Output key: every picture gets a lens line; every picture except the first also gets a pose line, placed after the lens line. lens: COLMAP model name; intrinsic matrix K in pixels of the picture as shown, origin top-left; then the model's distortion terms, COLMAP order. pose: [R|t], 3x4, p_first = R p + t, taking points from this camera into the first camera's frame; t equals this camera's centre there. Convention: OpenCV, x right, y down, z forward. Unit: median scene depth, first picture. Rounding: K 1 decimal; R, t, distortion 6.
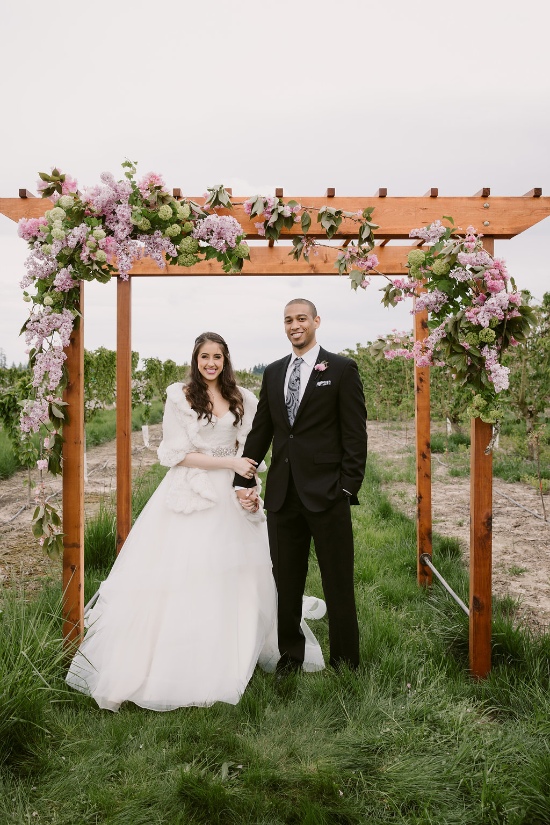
lens RADIAL K [[1004.4, 0, 253.5], [0, 1004.4, 379.1], [0, 0, 1]] dist [-0.110401, 0.706061]
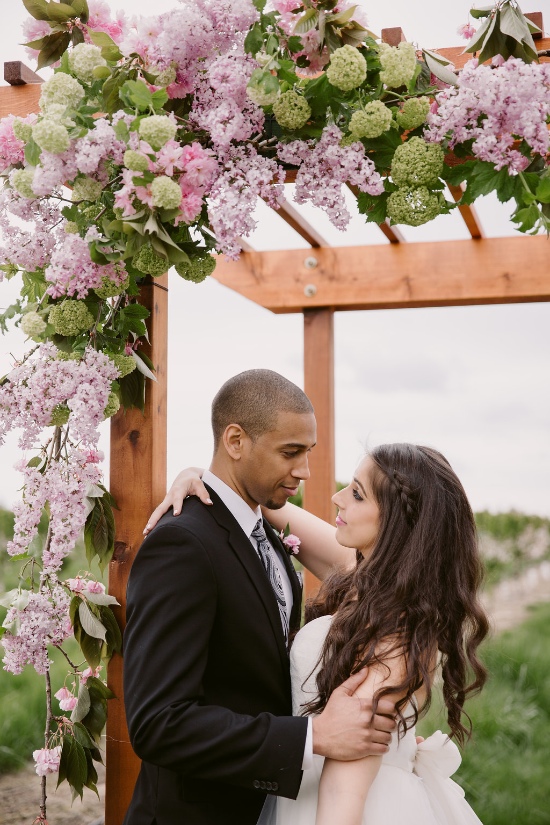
lens RADIAL K [[1311.3, 0, 274.8], [0, 1311.3, 400.1], [0, 0, 1]] dist [0.151543, 0.091724]
pose [[0.968614, -0.021268, -0.247658, 0.001591], [-0.003277, 0.995154, -0.098277, -0.002334], [0.248548, 0.096004, 0.963850, 0.545123]]
